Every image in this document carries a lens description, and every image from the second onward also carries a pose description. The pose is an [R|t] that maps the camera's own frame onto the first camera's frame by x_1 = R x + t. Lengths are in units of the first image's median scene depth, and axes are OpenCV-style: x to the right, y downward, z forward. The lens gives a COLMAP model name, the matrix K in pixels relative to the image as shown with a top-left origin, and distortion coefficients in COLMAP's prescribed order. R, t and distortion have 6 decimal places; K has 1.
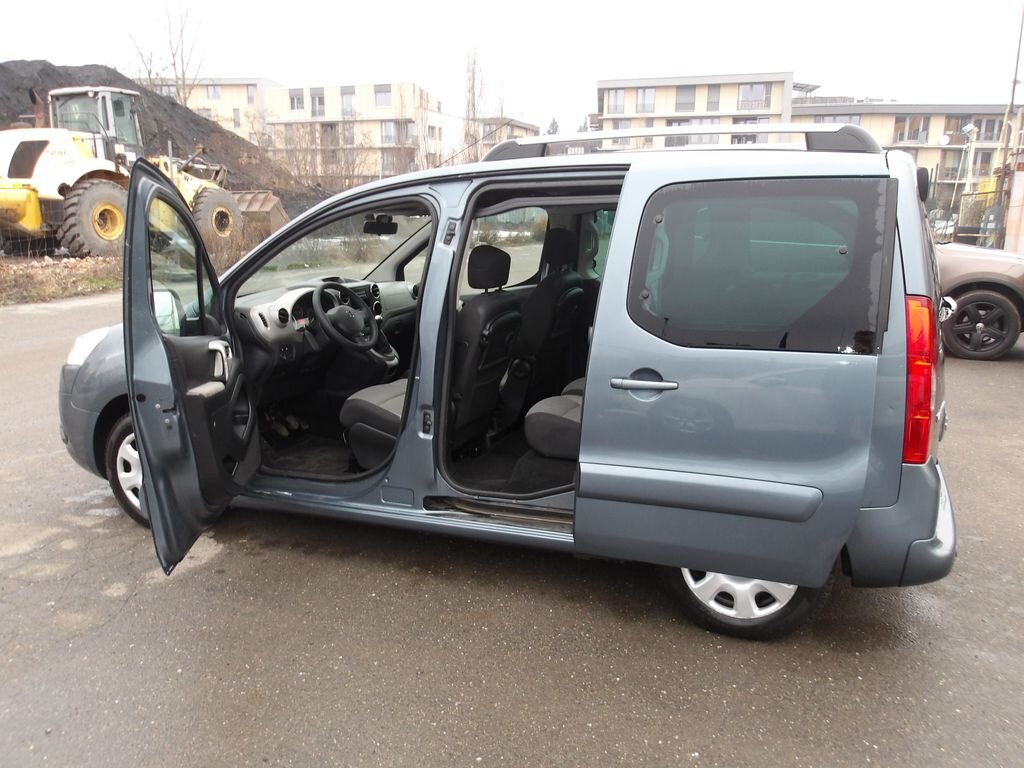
lens RADIAL K [[857.2, 0, 506.5], [0, 857.2, 385.4], [0, 0, 1]] dist [-0.001238, 0.005838]
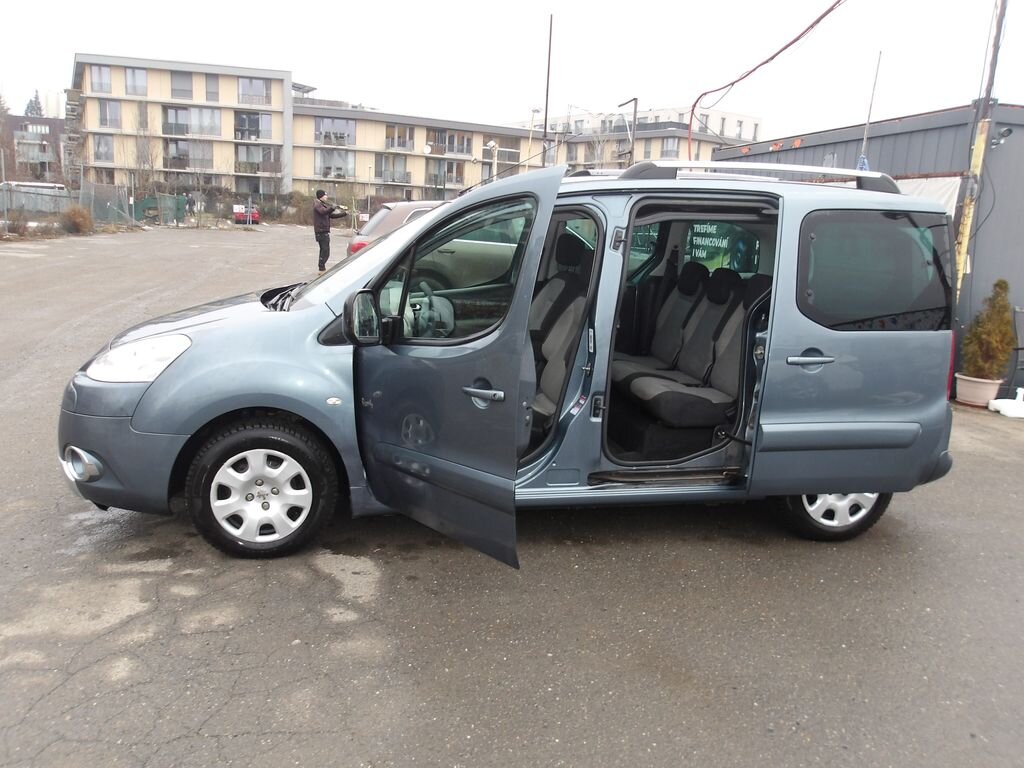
lens RADIAL K [[857.2, 0, 506.5], [0, 857.2, 385.4], [0, 0, 1]] dist [-0.001238, 0.005838]
pose [[0.838343, -0.072121, 0.540351, -0.678119], [0.068690, 0.997285, 0.026537, -0.020449], [-0.540798, 0.014870, 0.841021, 0.095734]]
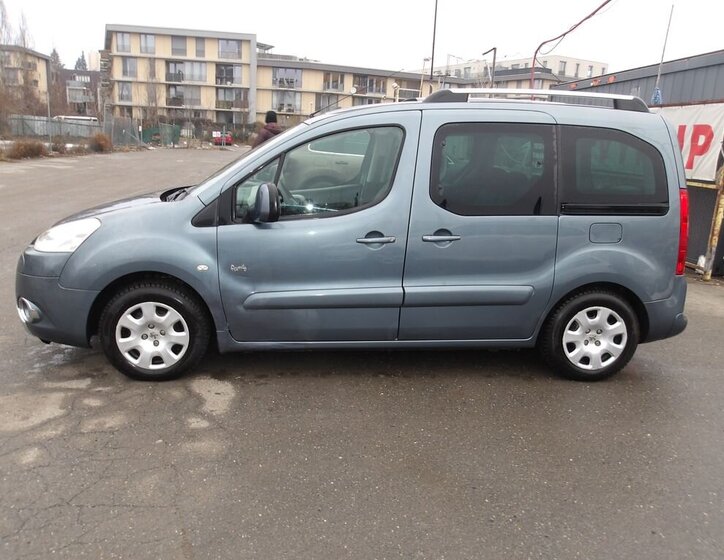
lens RADIAL K [[623.9, 0, 358.8], [0, 623.9, 280.5], [0, 0, 1]] dist [0.002908, 0.003934]
pose [[0.882156, -0.073904, 0.465123, -0.566381], [0.058087, 0.997144, 0.048271, -0.004875], [-0.467362, -0.015565, 0.883929, 0.054404]]
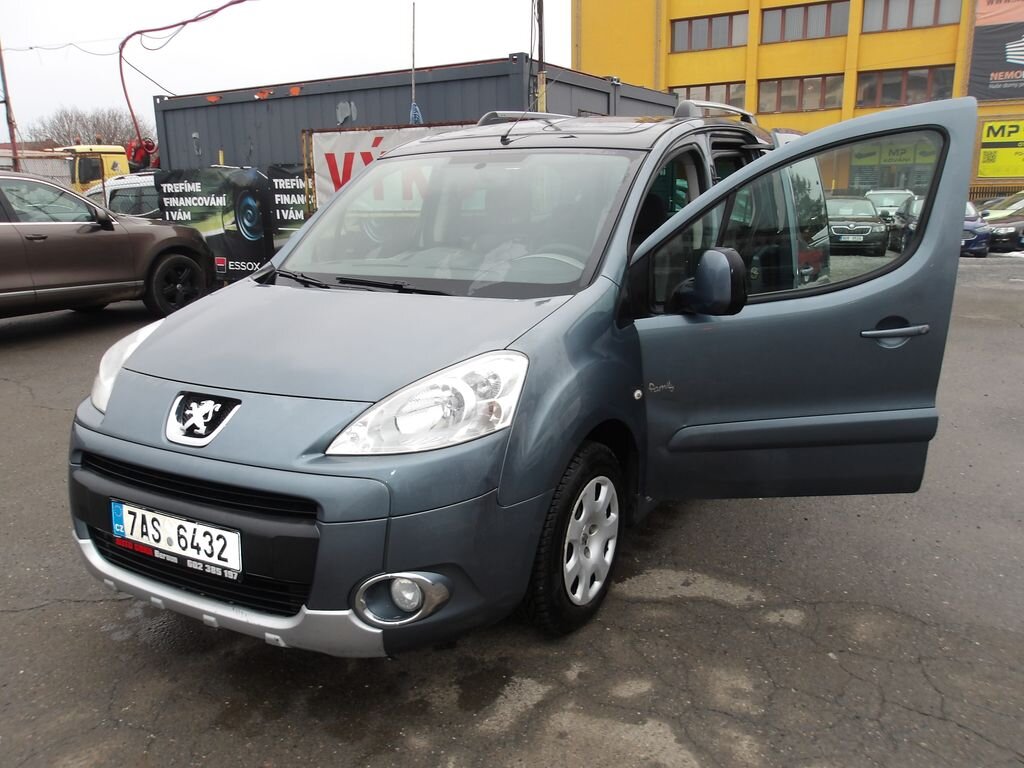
lens RADIAL K [[857.2, 0, 506.5], [0, 857.2, 385.4], [0, 0, 1]] dist [-0.001238, 0.005838]
pose [[0.166341, -0.244396, 0.955302, -1.061065], [0.233025, 0.951101, 0.202747, -0.176549], [-0.958139, 0.188884, 0.215158, 0.893554]]
